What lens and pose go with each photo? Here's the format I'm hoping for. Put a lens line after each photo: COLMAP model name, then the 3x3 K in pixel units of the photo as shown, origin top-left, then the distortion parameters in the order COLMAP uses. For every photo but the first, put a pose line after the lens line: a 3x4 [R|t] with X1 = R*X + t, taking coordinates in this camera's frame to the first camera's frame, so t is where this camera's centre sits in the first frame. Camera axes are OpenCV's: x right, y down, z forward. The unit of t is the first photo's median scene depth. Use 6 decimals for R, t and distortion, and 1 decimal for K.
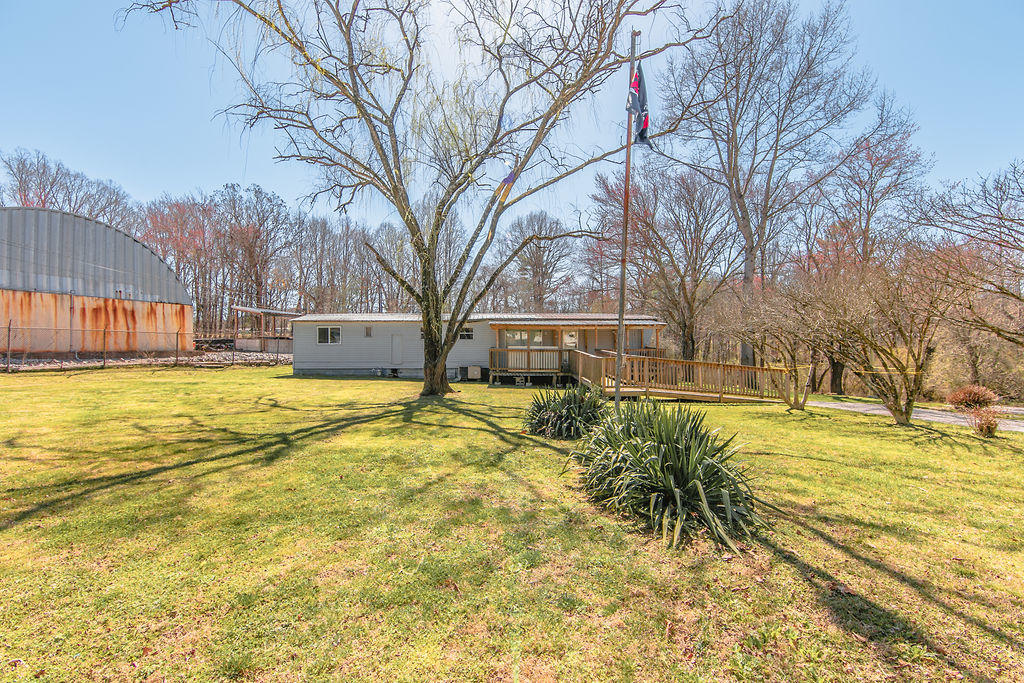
lens RADIAL K [[419.7, 0, 511.0], [0, 419.7, 330.6], [0, 0, 1]] dist [-0.002242, -0.000974]
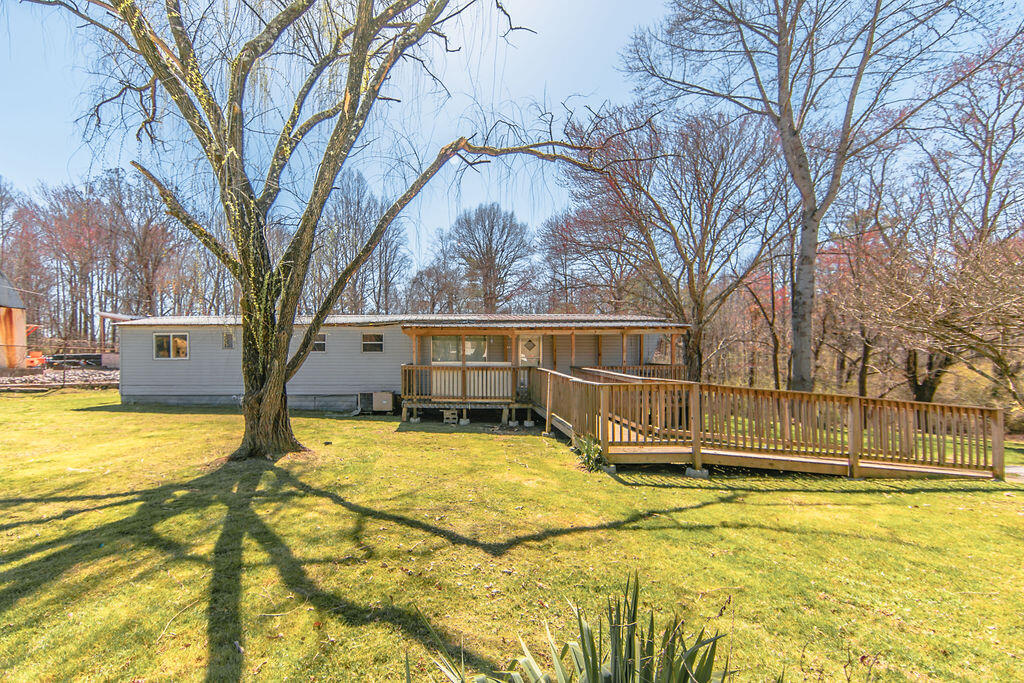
lens RADIAL K [[440.0, 0, 437.2], [0, 440.0, 354.3], [0, 0, 1]] dist [-0.002471, -0.000455]
pose [[0.998288, -0.002103, -0.058460, 0.037592], [0.003088, 0.999855, 0.016762, 0.014255], [0.058417, -0.016913, 0.998149, 0.315971]]
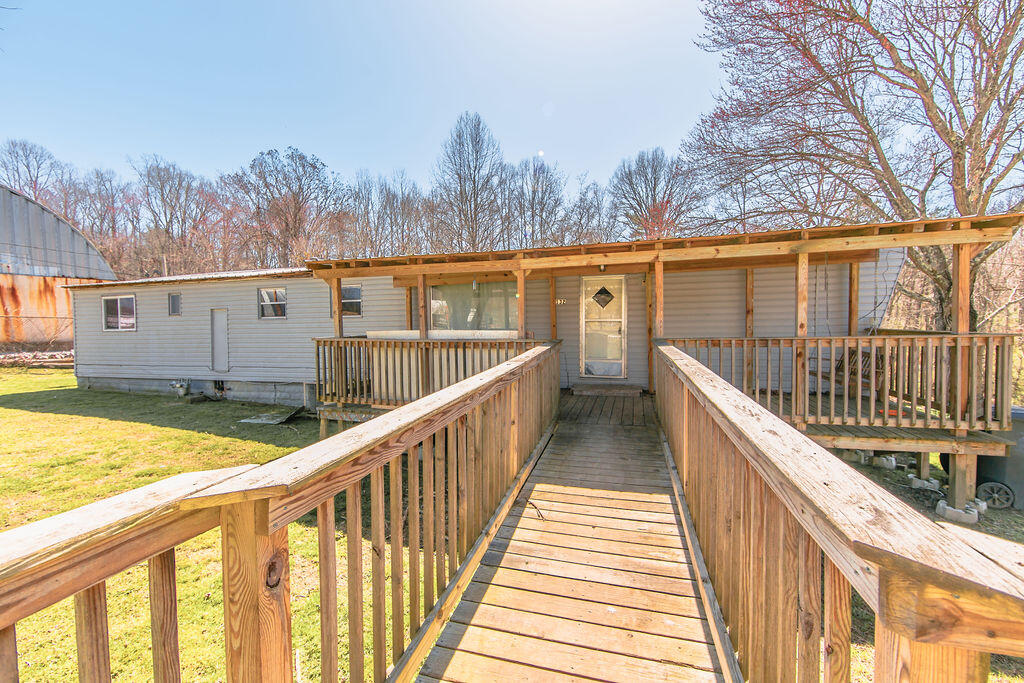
lens RADIAL K [[395.2, 0, 520.4], [0, 395.2, 335.1], [0, 0, 1]] dist [-0.001645, 0.000016]
pose [[0.948742, -0.007978, -0.315950, 0.187490], [0.023413, 0.998709, 0.045084, 0.027592], [0.315182, -0.050171, 0.947704, 0.699108]]
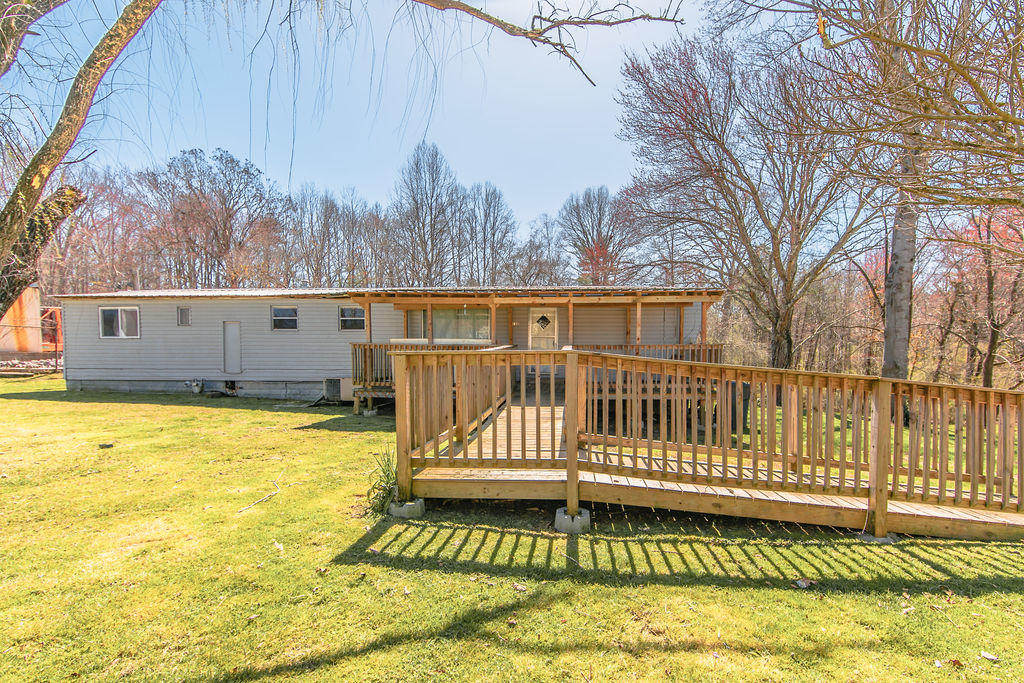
lens RADIAL K [[419.7, 0, 557.7], [0, 419.7, 368.9], [0, 0, 1]] dist [-0.002242, -0.000974]
pose [[0.994440, 0.005732, -0.105145, 0.225463], [0.000996, 0.997961, 0.063817, 0.038964], [0.105297, -0.063567, 0.992407, 0.492916]]
